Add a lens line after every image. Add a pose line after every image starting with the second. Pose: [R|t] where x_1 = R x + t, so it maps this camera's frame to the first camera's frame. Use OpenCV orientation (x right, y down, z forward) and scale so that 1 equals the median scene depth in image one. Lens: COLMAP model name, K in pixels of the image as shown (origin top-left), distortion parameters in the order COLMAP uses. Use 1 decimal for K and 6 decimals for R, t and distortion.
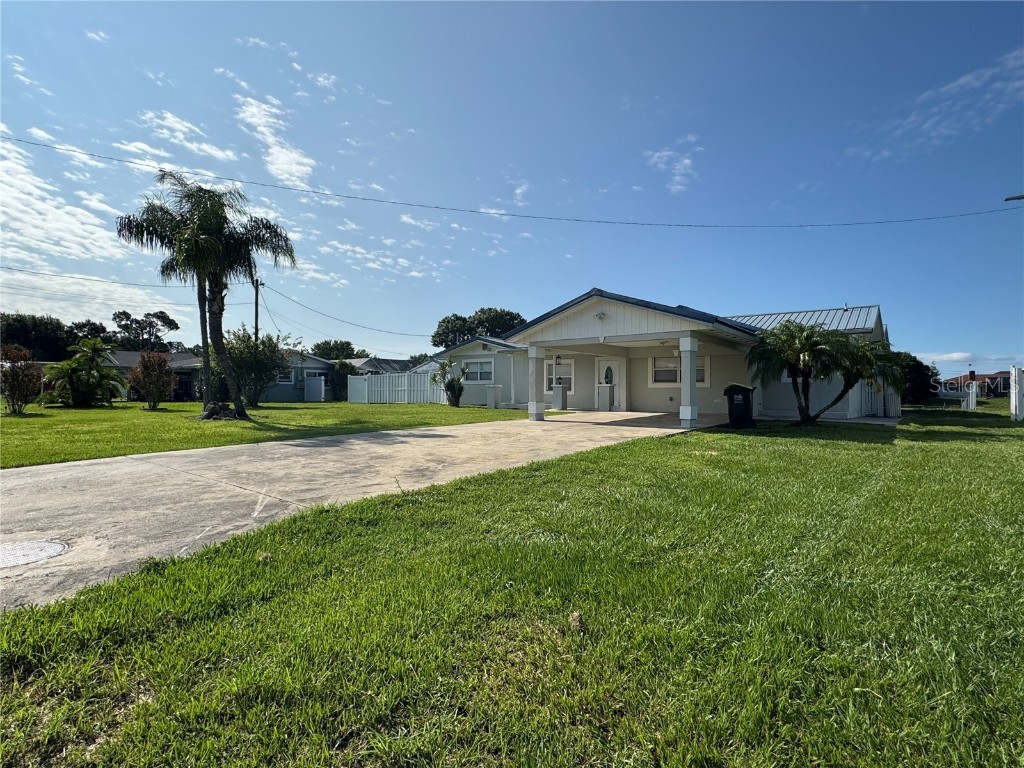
lens RADIAL K [[536.4, 0, 512.0], [0, 536.4, 384.0], [0, 0, 1]] dist [0.000846, -0.000577]
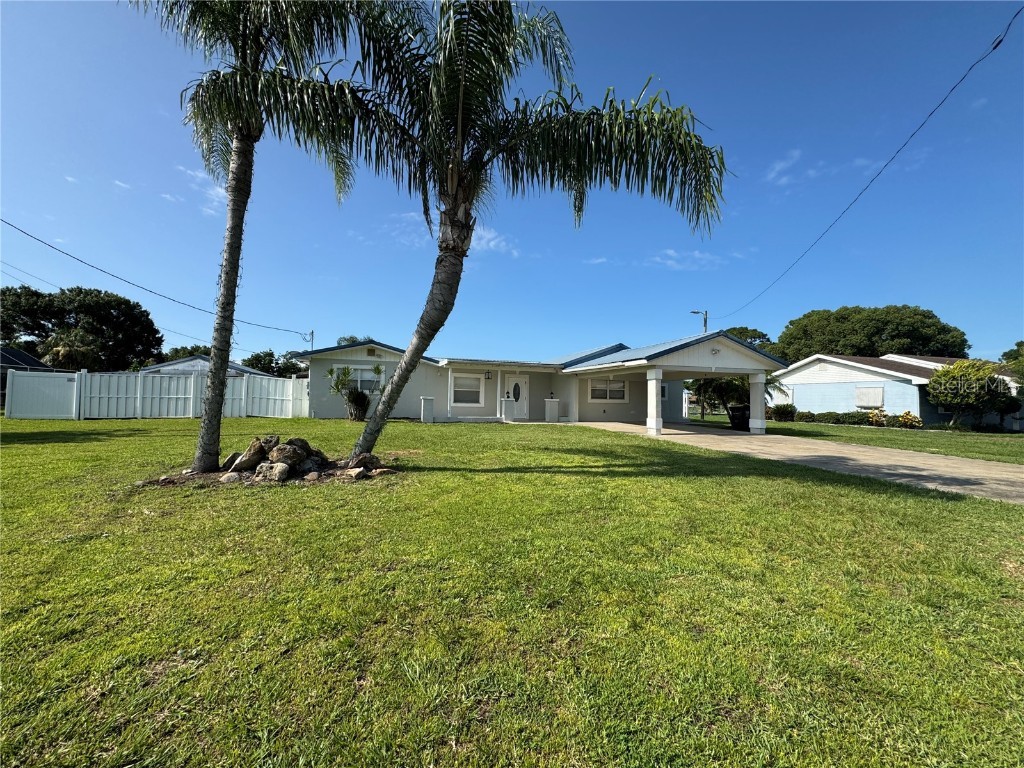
lens RADIAL K [[407.5, 0, 515.0], [0, 407.5, 380.9], [0, 0, 1]] dist [0.000511, -0.000225]
pose [[0.568552, 0.046597, 0.821327, -0.469749], [-0.025392, 0.998913, -0.039095, -0.001892], [-0.822255, 0.001373, 0.569117, 0.425289]]
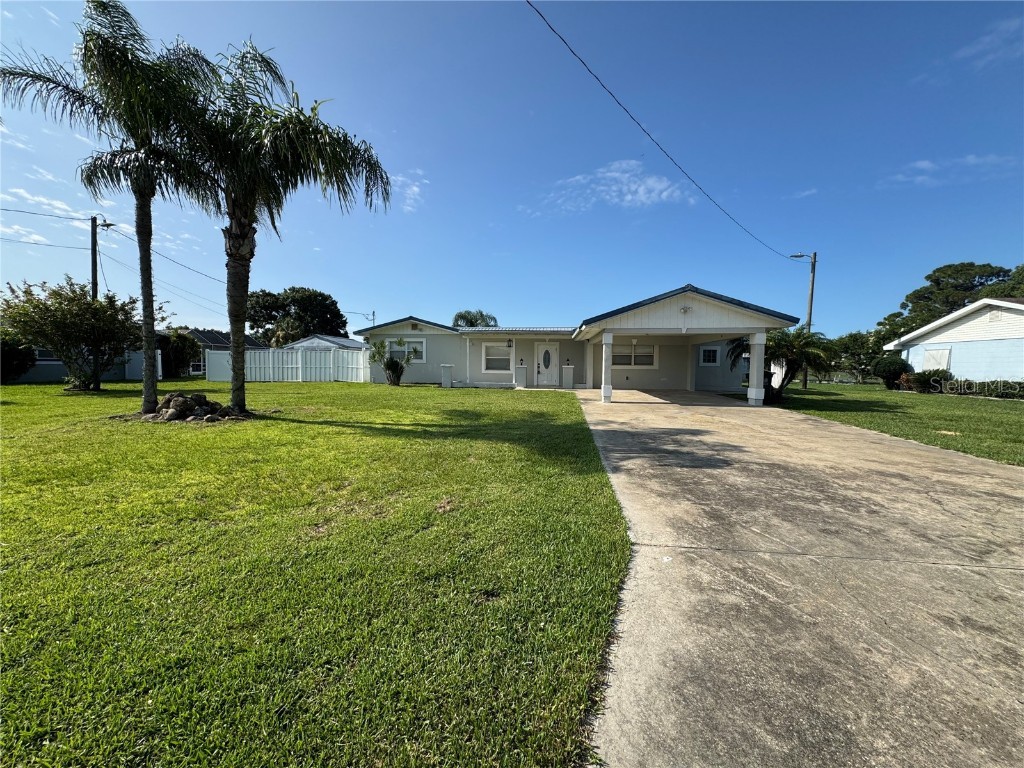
lens RADIAL K [[407.0, 0, 514.3], [0, 407.0, 384.0], [0, 0, 1]] dist [-0.001239, -0.000411]
pose [[0.848539, -0.019715, 0.528765, -0.306594], [-0.012880, 0.998240, 0.057889, -0.007402], [-0.528976, -0.055931, 0.846792, 0.229860]]
